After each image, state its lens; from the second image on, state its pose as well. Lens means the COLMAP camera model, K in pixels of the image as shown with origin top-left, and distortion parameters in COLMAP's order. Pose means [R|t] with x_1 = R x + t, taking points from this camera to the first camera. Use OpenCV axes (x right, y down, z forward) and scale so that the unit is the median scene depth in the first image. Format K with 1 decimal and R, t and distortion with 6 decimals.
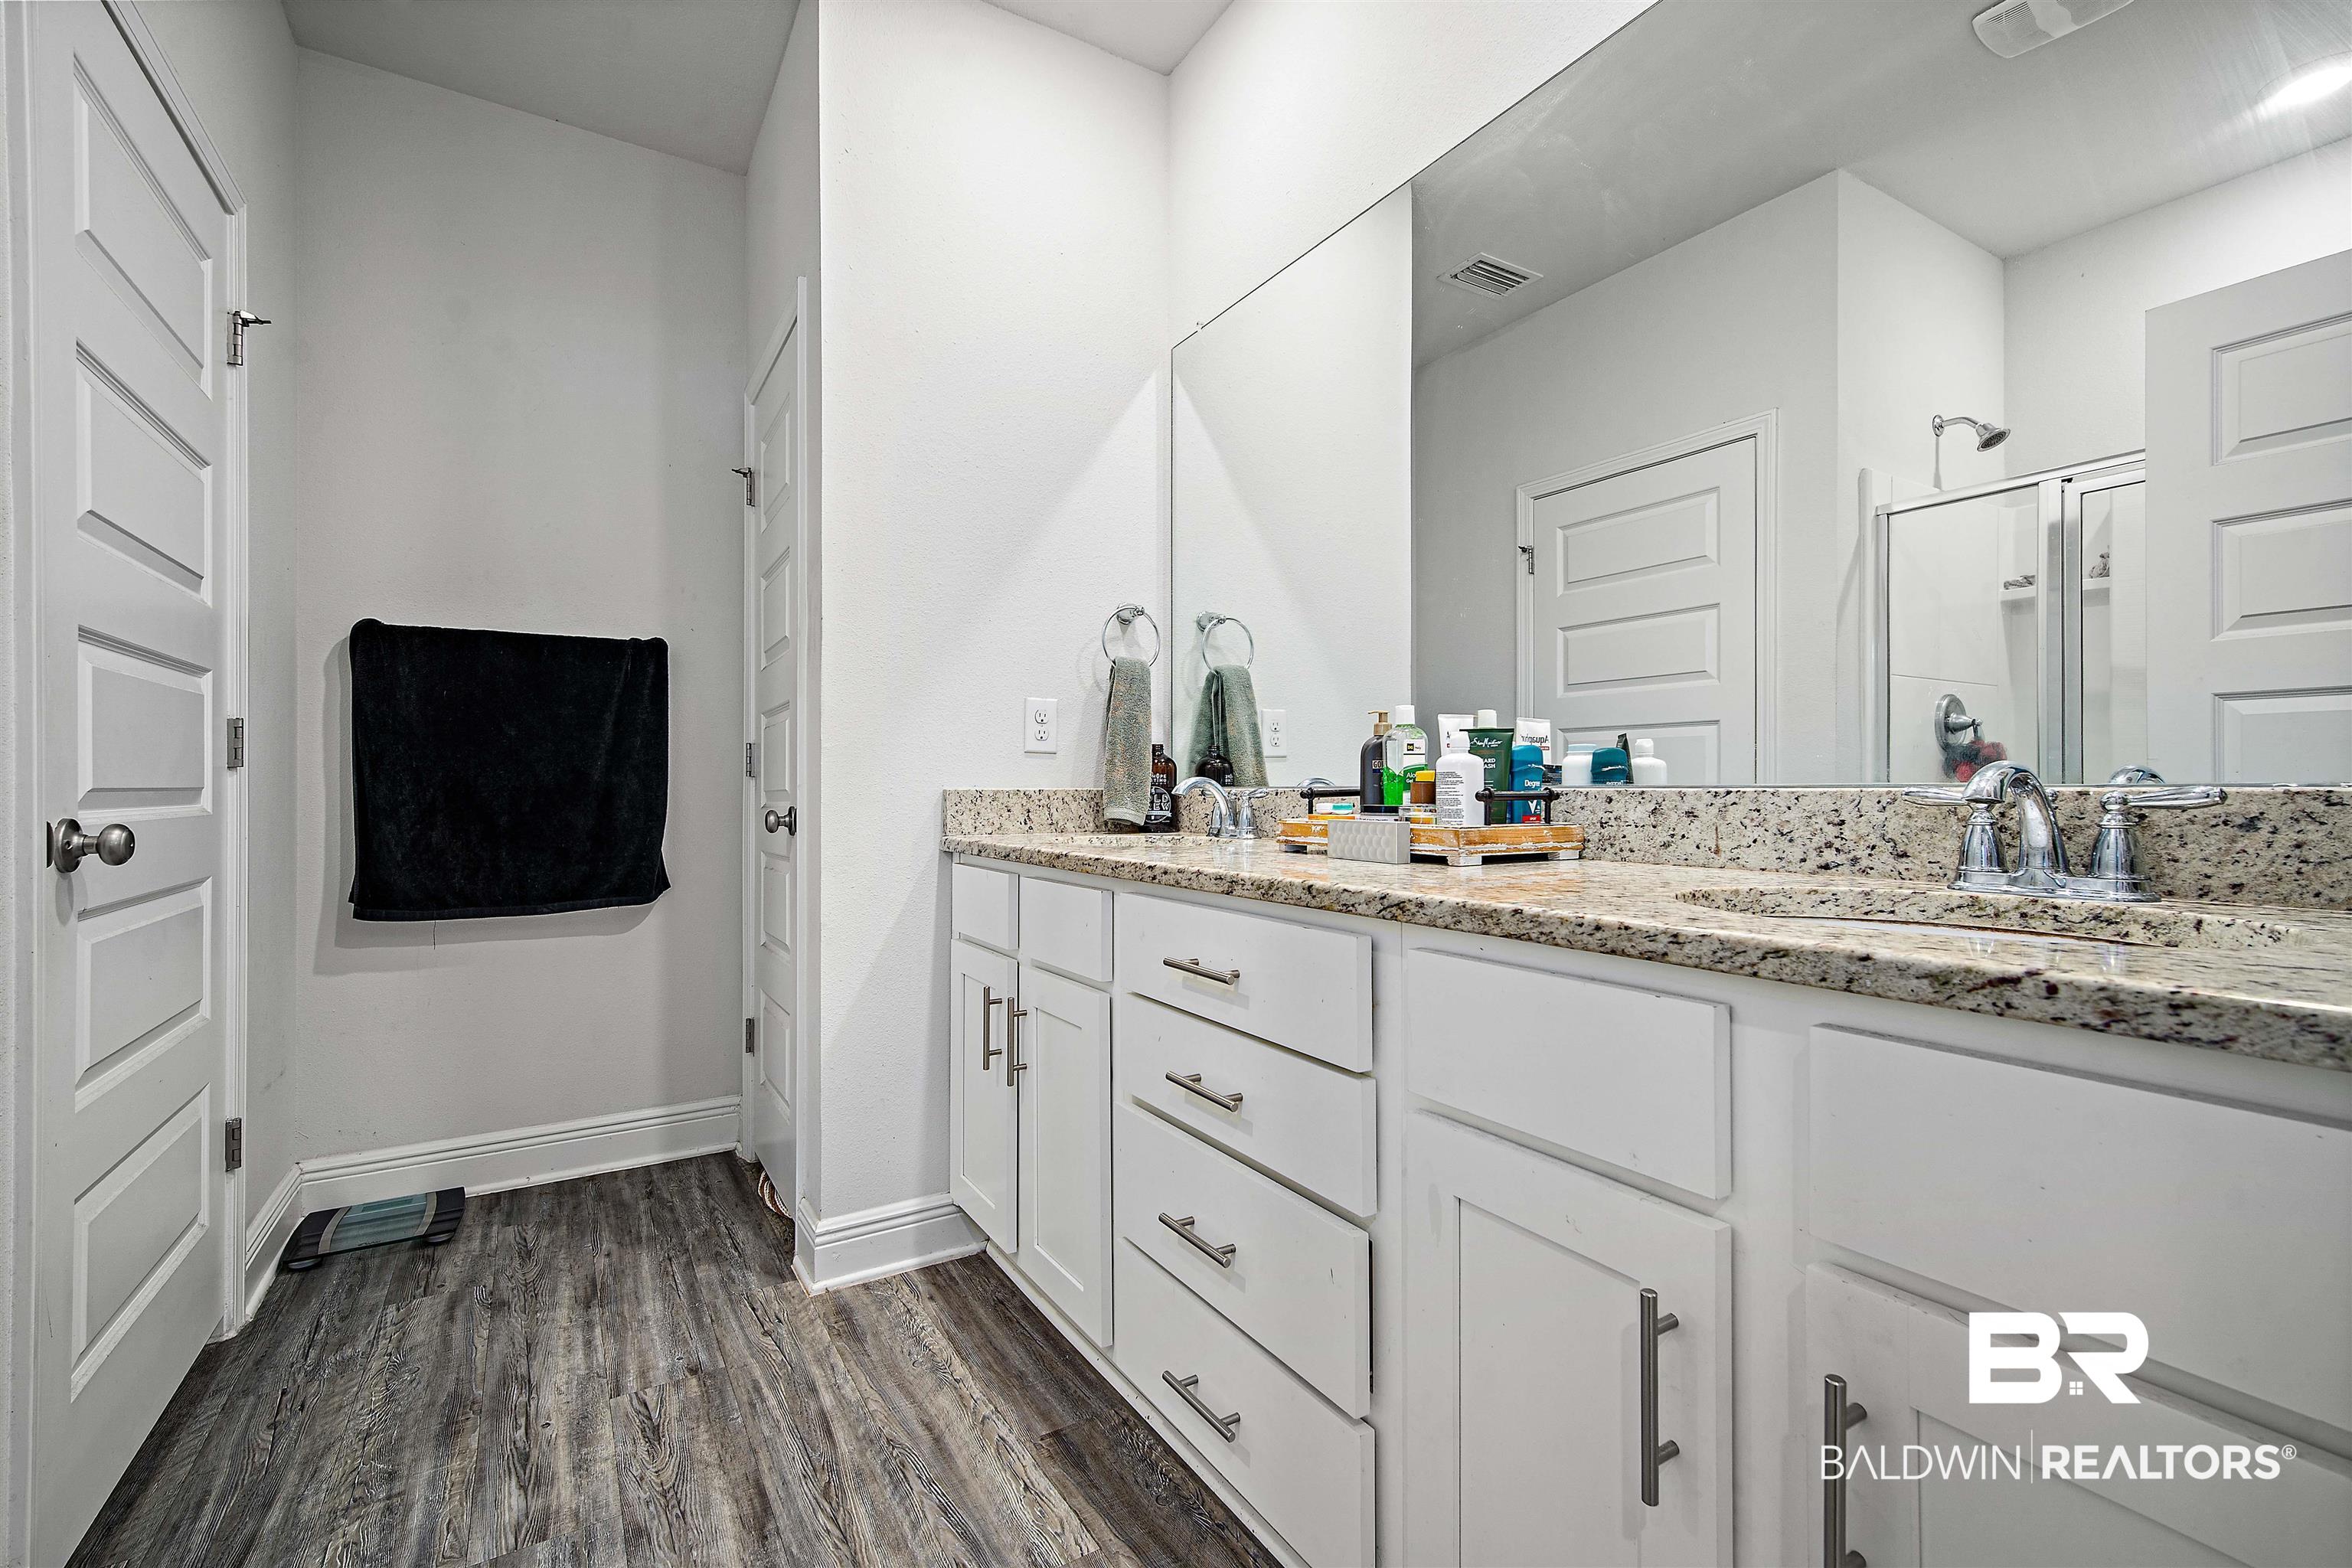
lens RADIAL K [[1057.9, 0, 1178.8], [0, 1057.9, 765.2], [0, 0, 1]] dist [-0.010534, 0.001359]
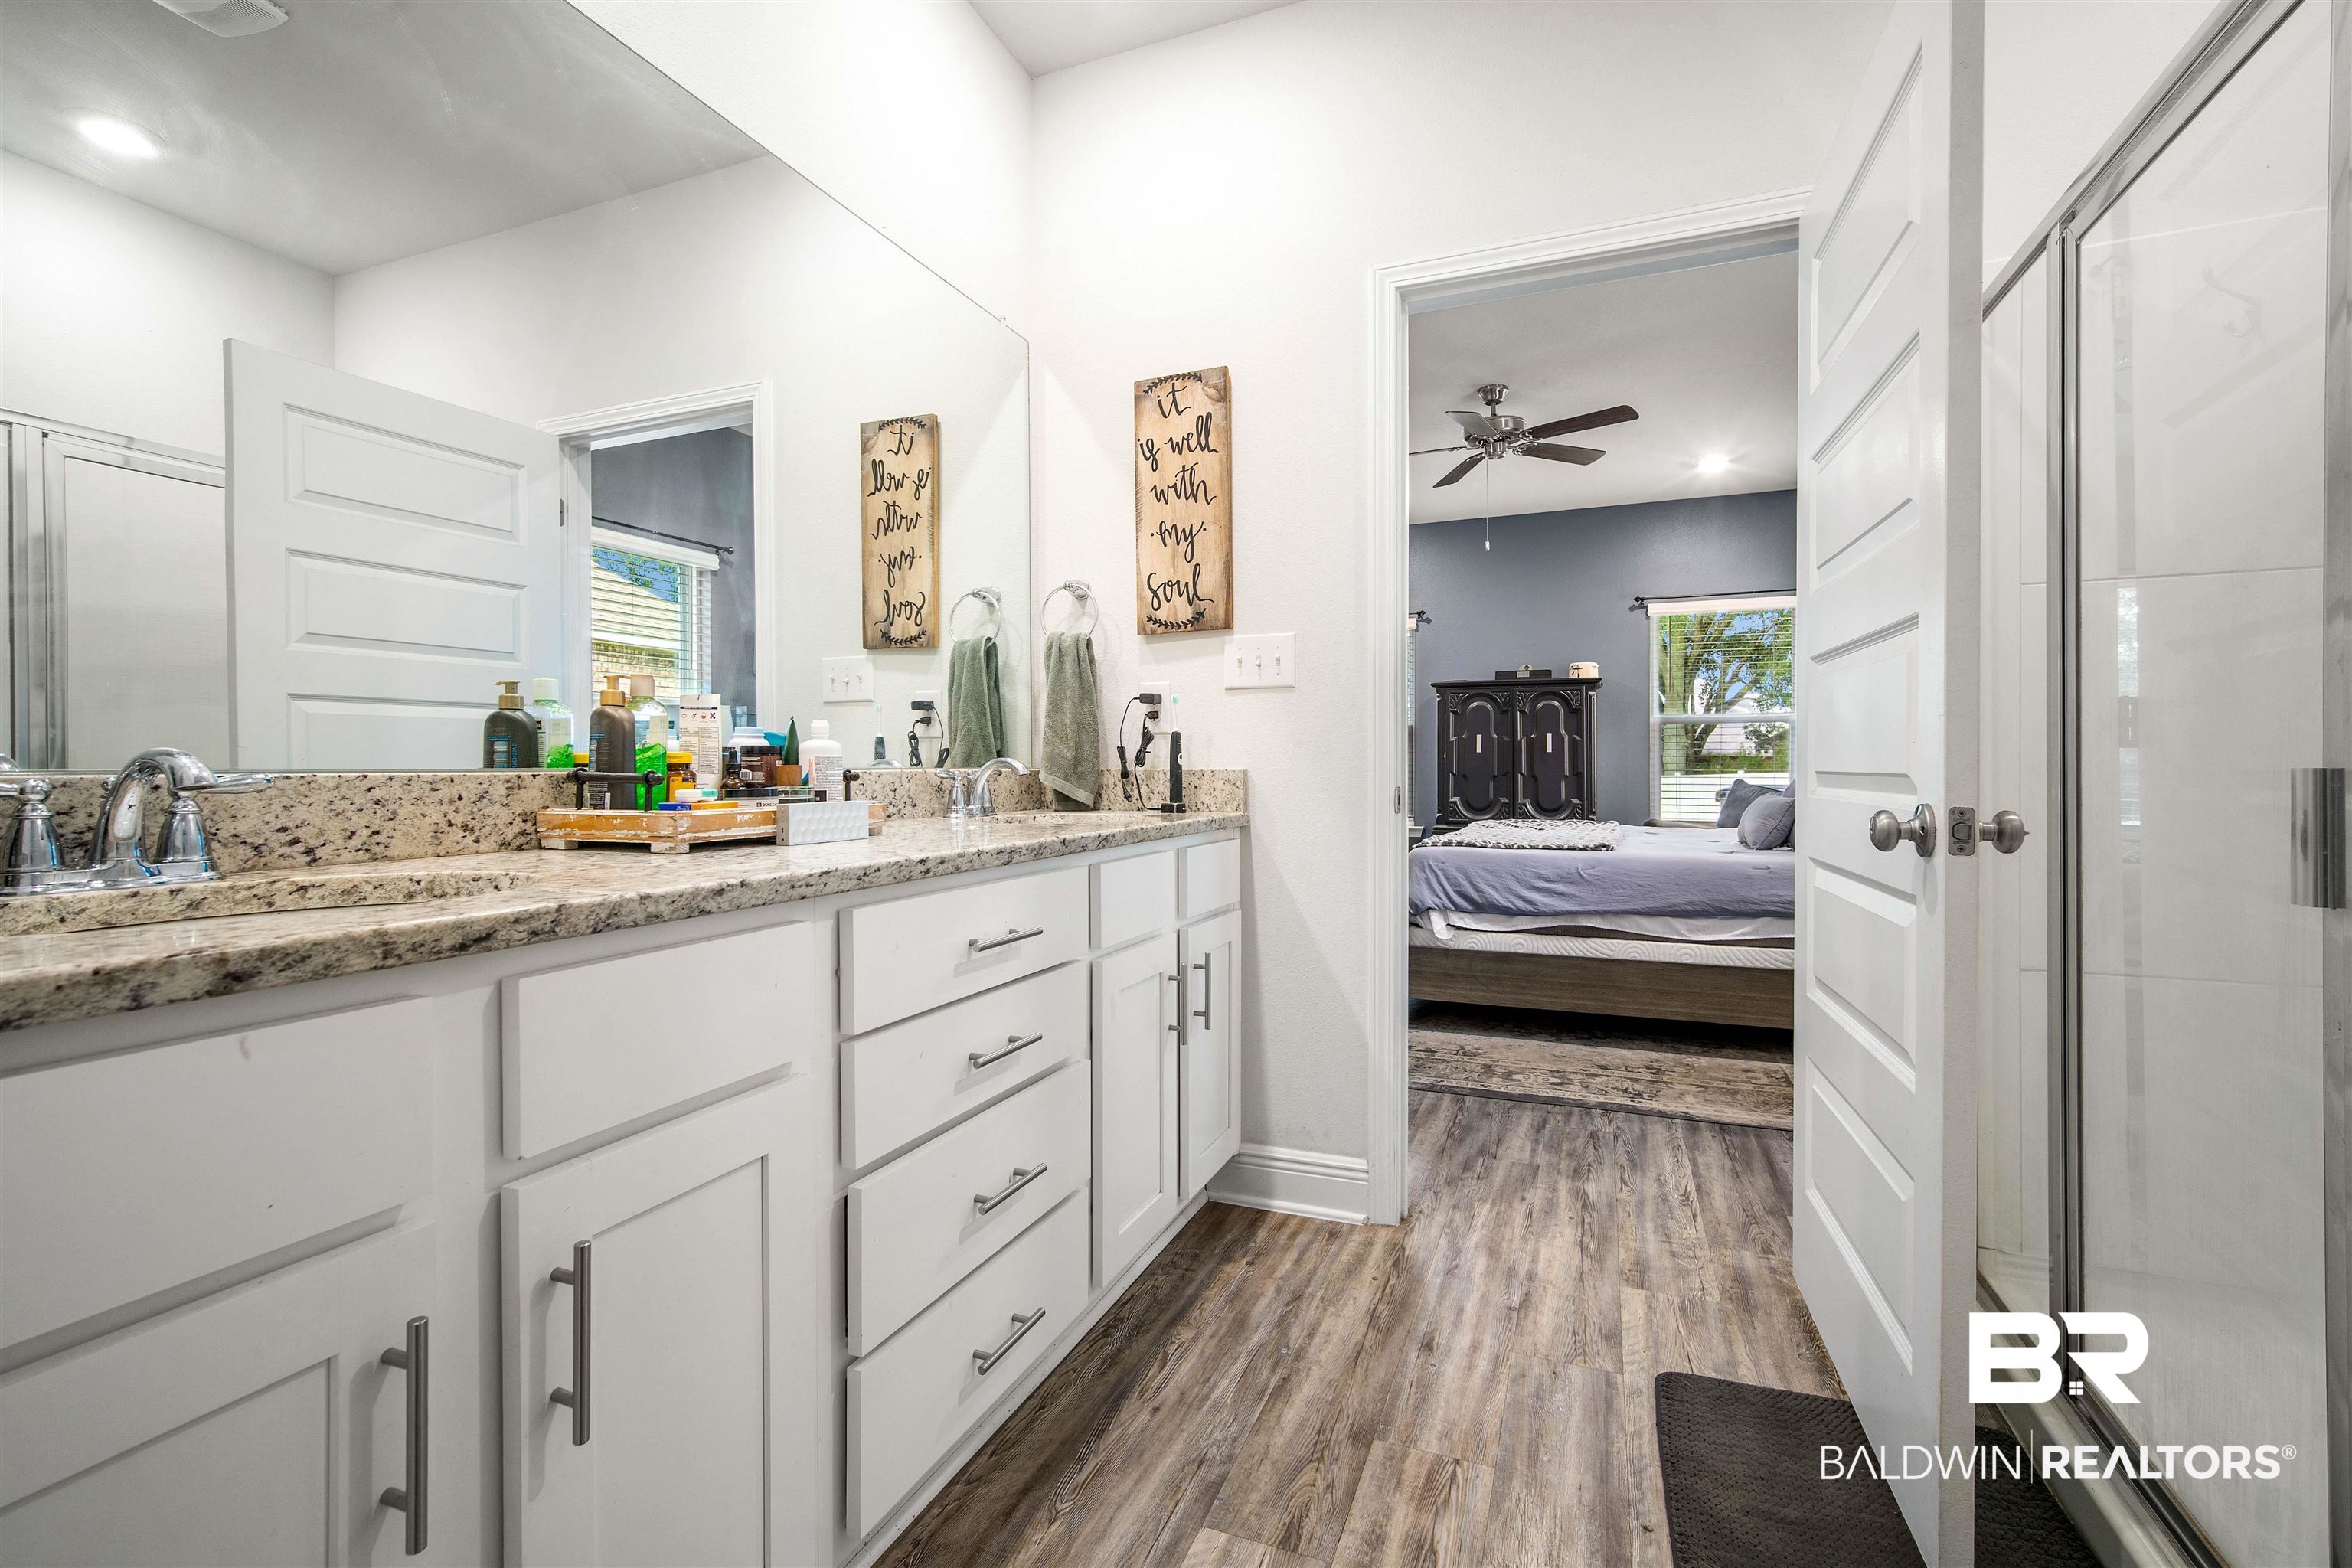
lens RADIAL K [[1057.9, 0, 1178.8], [0, 1057.9, 765.2], [0, 0, 1]] dist [-0.010534, 0.001359]
pose [[-0.596242, 0.005690, 0.802784, -0.866614], [-0.010451, 0.999835, -0.014849, 0.029354], [-0.802736, -0.017243, -0.596085, 1.380416]]
